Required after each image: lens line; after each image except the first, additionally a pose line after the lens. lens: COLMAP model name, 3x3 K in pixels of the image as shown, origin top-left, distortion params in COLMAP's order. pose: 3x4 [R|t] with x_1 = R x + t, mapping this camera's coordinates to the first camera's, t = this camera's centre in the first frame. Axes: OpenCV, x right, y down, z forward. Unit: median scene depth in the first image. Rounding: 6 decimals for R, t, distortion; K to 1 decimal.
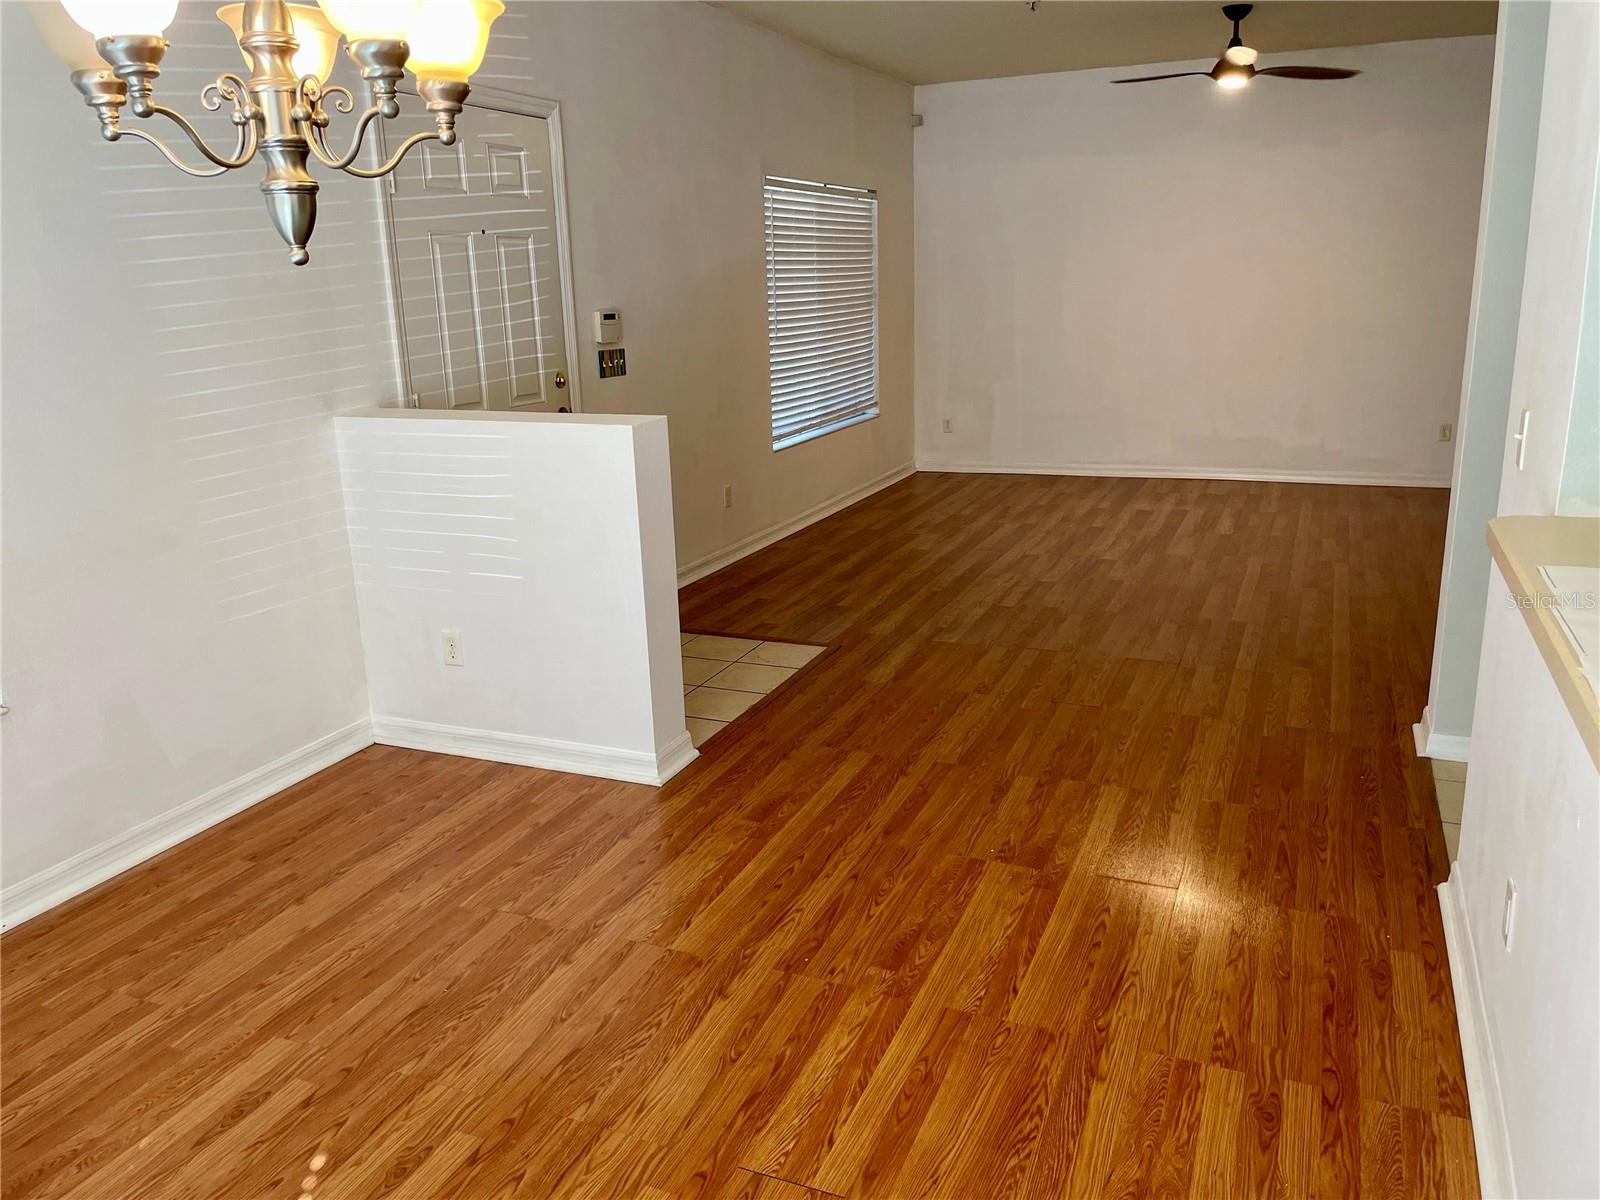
lens RADIAL K [[1208.1, 0, 810.6], [0, 1208.1, 586.2], [0, 0, 1]] dist [0.086241, -0.122235]
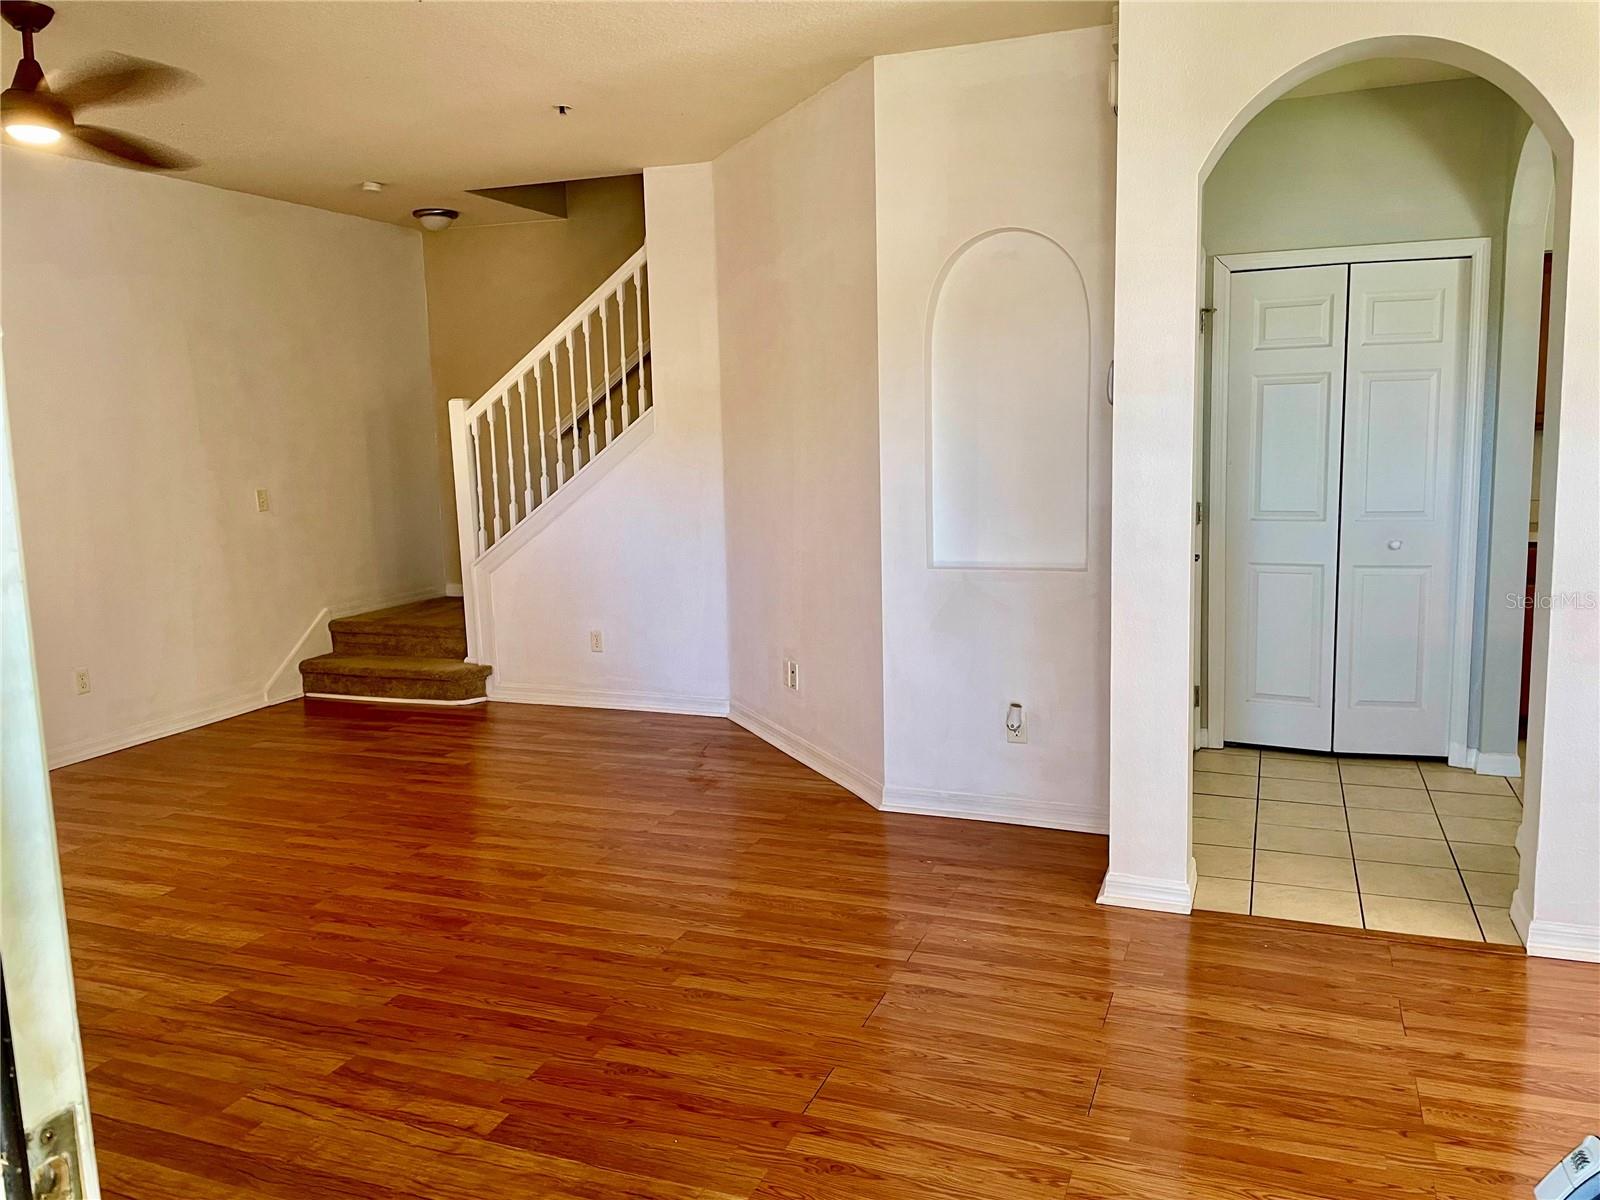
lens RADIAL K [[1208.1, 0, 810.6], [0, 1208.1, 586.2], [0, 0, 1]] dist [0.086241, -0.122235]
pose [[-0.026081, -0.107238, 0.993891, -0.513845], [0.274044, 0.955374, 0.110273, -0.353901], [-0.961363, 0.275246, 0.004471, 1.440767]]
